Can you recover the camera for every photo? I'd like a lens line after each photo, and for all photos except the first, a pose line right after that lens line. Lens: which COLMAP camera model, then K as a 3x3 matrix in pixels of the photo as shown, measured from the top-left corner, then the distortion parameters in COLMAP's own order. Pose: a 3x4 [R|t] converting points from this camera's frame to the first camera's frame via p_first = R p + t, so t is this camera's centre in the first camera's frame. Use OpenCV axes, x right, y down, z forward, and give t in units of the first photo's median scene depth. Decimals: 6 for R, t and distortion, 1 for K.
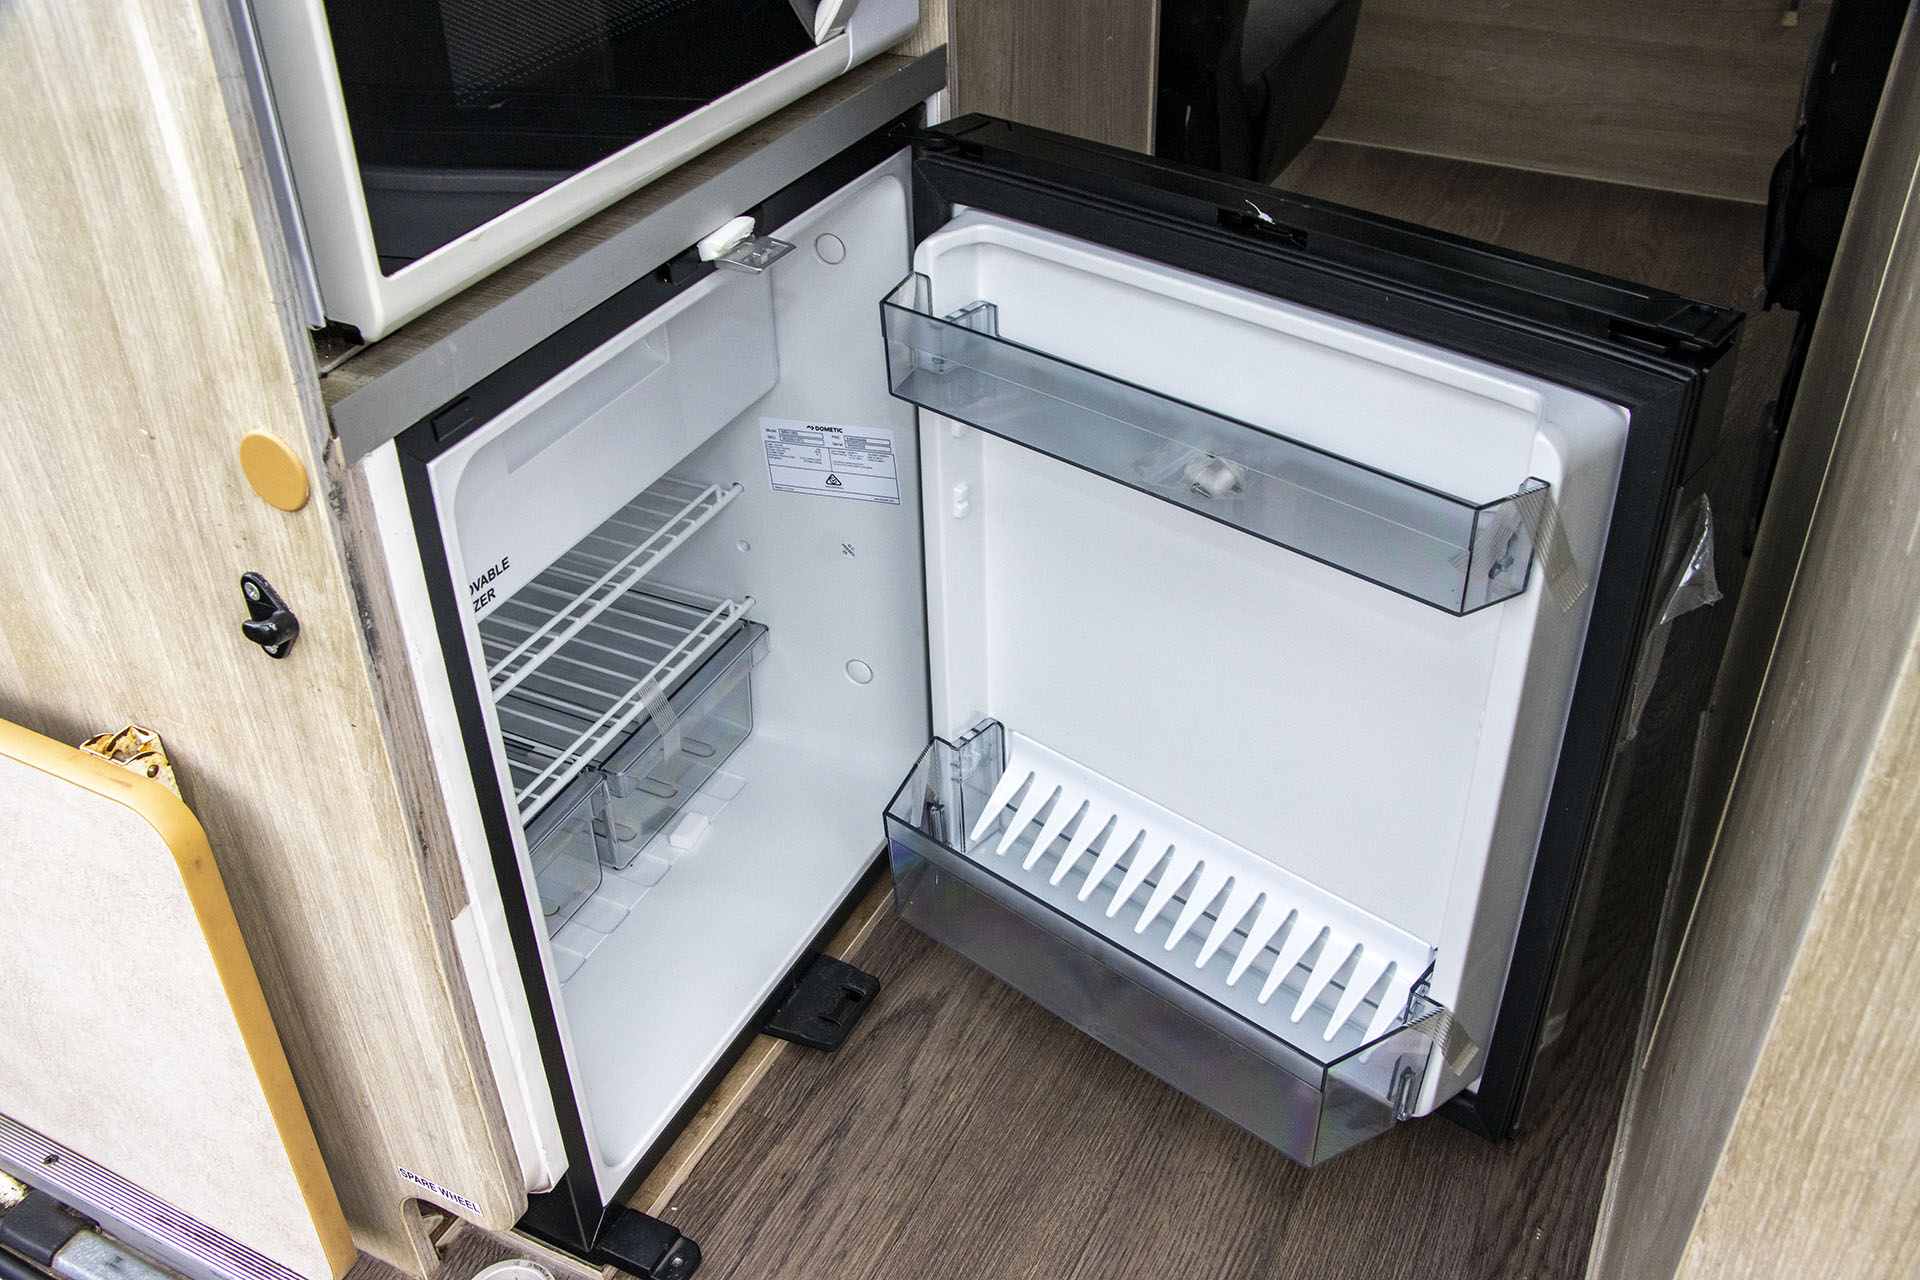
lens RADIAL K [[1685.7, 0, 960.0], [0, 1685.7, 640.0], [0, 0, 1]] dist [-0.049830, 0.001915]
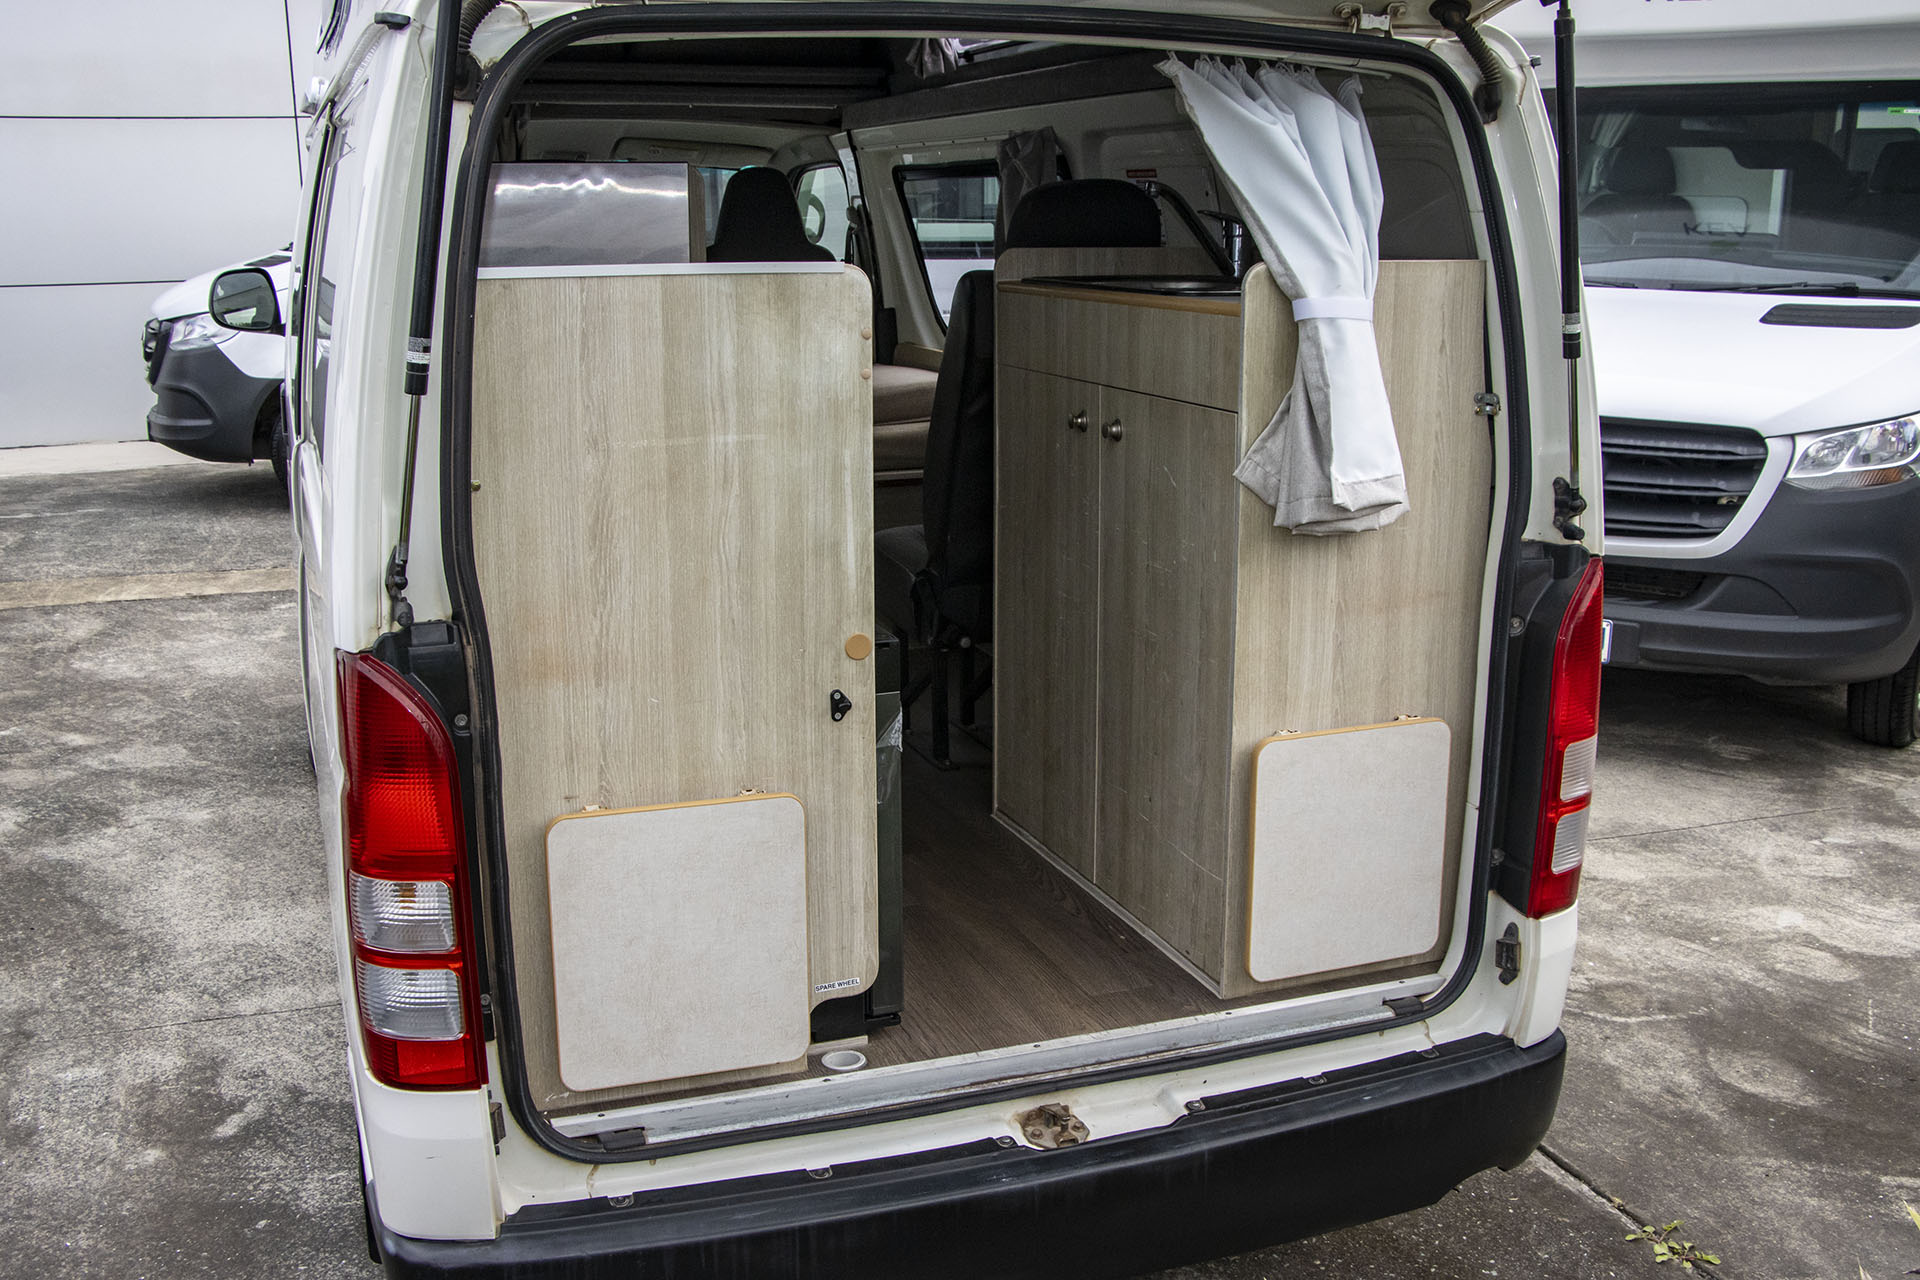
lens RADIAL K [[1857.9, 0, 960.0], [0, 1857.9, 640.0], [0, 0, 1]] dist [-0.138814, 0.202564]
pose [[0.682873, -0.141579, 0.716687, -3.049443], [0.405080, 0.889792, -0.210192, 0.778771], [-0.607943, 0.433850, 0.664965, -1.648847]]
